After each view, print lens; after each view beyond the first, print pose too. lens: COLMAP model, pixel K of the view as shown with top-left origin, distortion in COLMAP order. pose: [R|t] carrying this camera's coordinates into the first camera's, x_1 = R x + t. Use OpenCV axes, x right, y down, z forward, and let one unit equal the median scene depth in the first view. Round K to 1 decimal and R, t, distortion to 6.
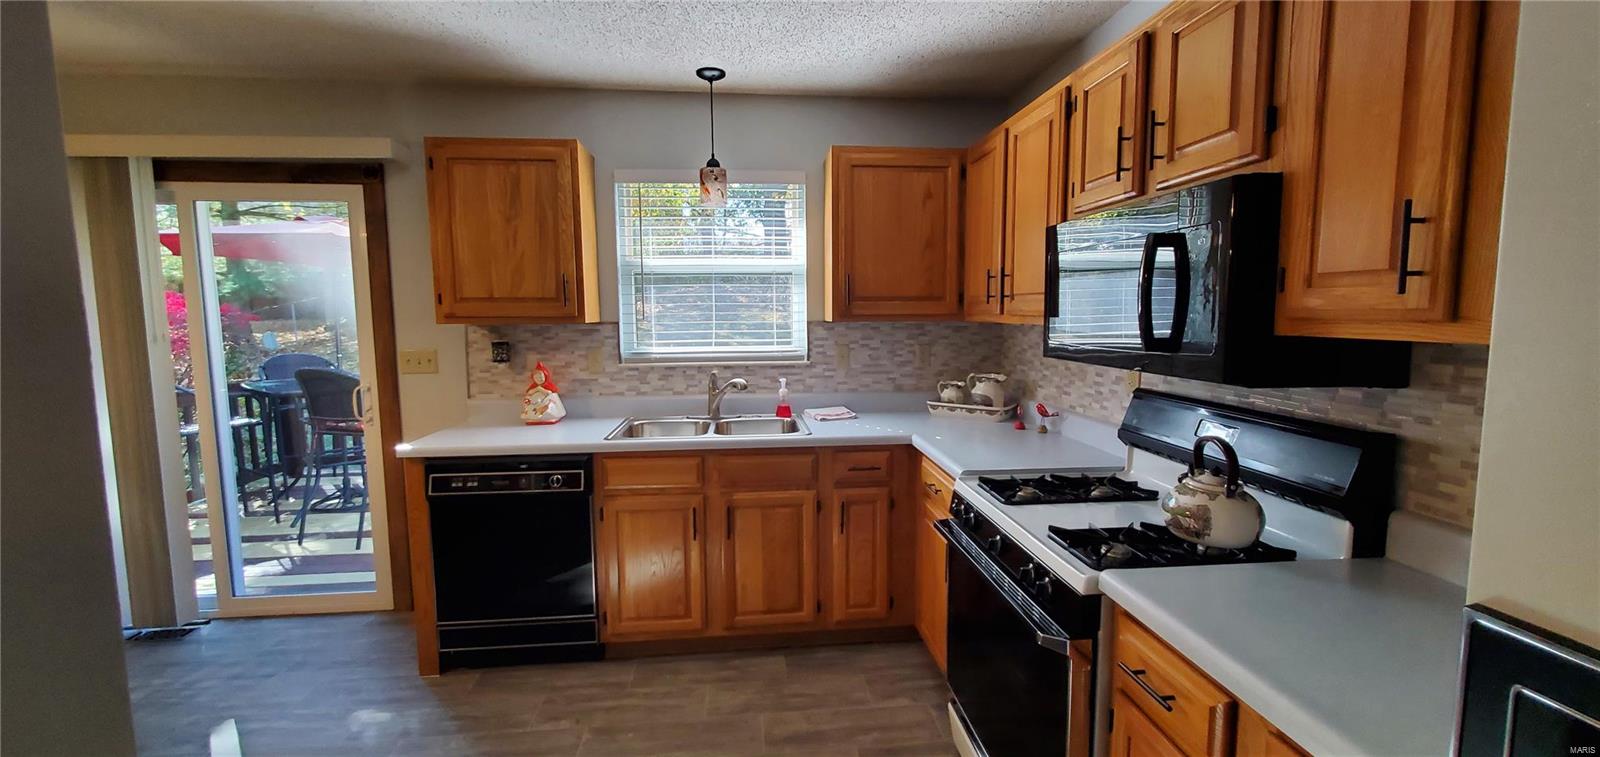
lens RADIAL K [[636.8, 0, 798.7], [0, 636.8, 375.0], [0, 0, 1]] dist [0.000512, -0.000571]
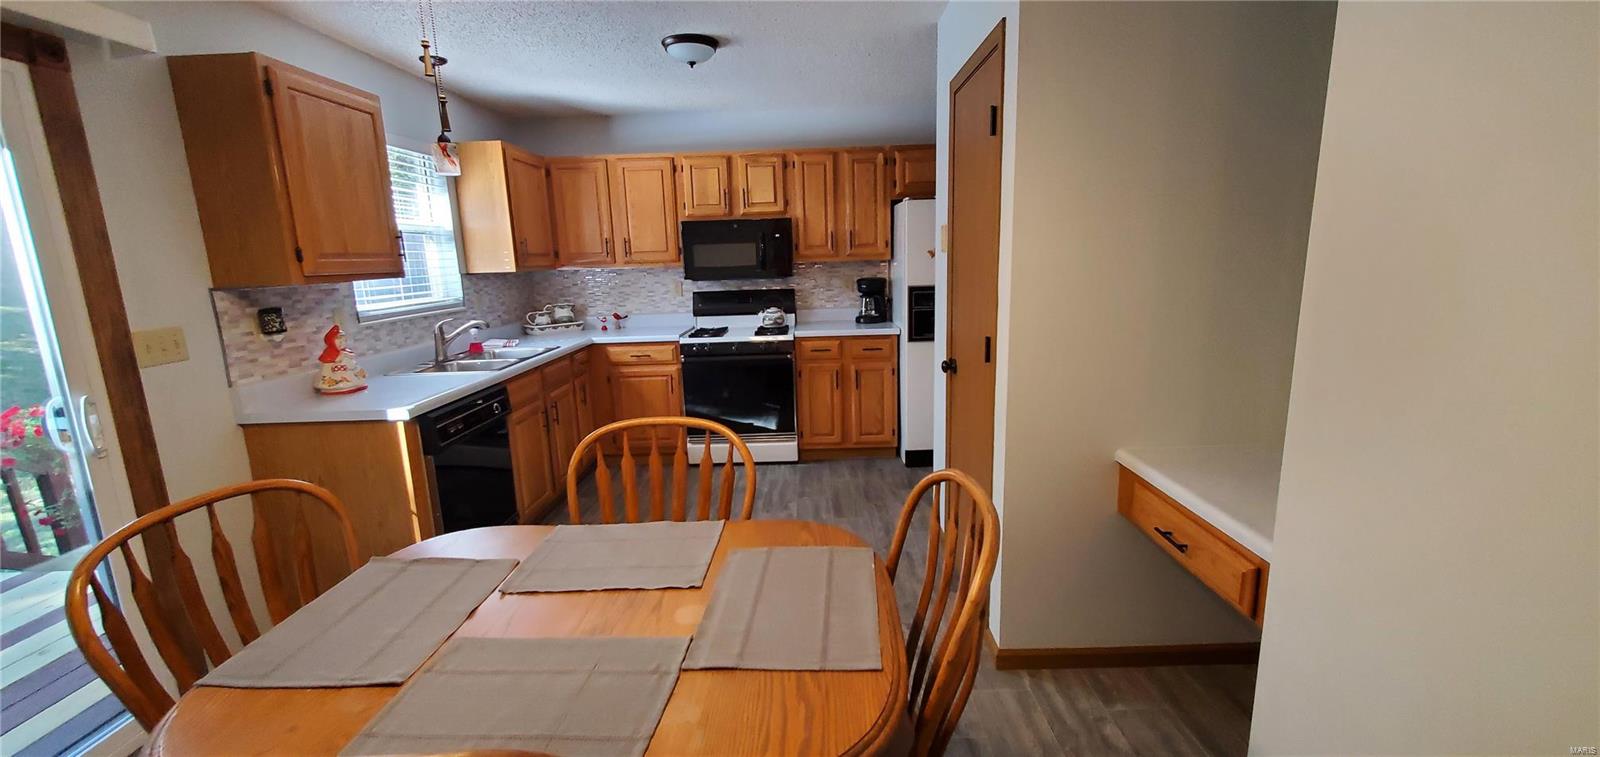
lens RADIAL K [[636.8, 0, 798.7], [0, 636.8, 375.0], [0, 0, 1]] dist [0.000512, -0.000571]
pose [[0.104777, -0.182865, 0.977539, -1.223185], [0.130049, 0.977028, 0.168830, -0.018021], [-0.985956, 0.109439, 0.126152, 0.234301]]
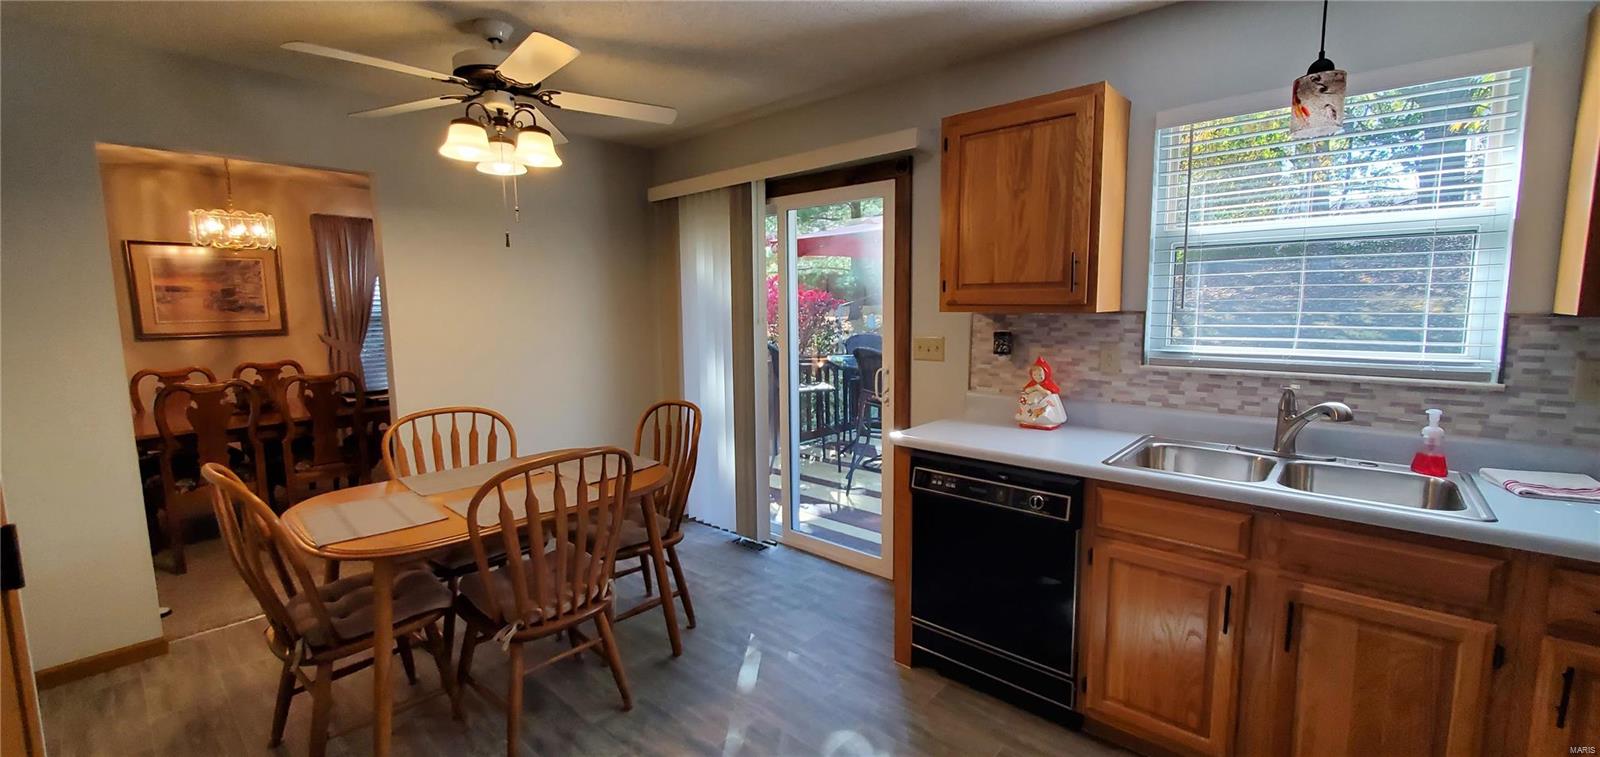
lens RADIAL K [[636.8, 0, 798.7], [0, 636.8, 375.0], [0, 0, 1]] dist [0.000512, -0.000571]
pose [[0.687090, 0.082728, -0.721847, -0.005989], [-0.066778, 0.996482, 0.050640, -0.017156], [0.723497, 0.013409, 0.690197, 0.160289]]
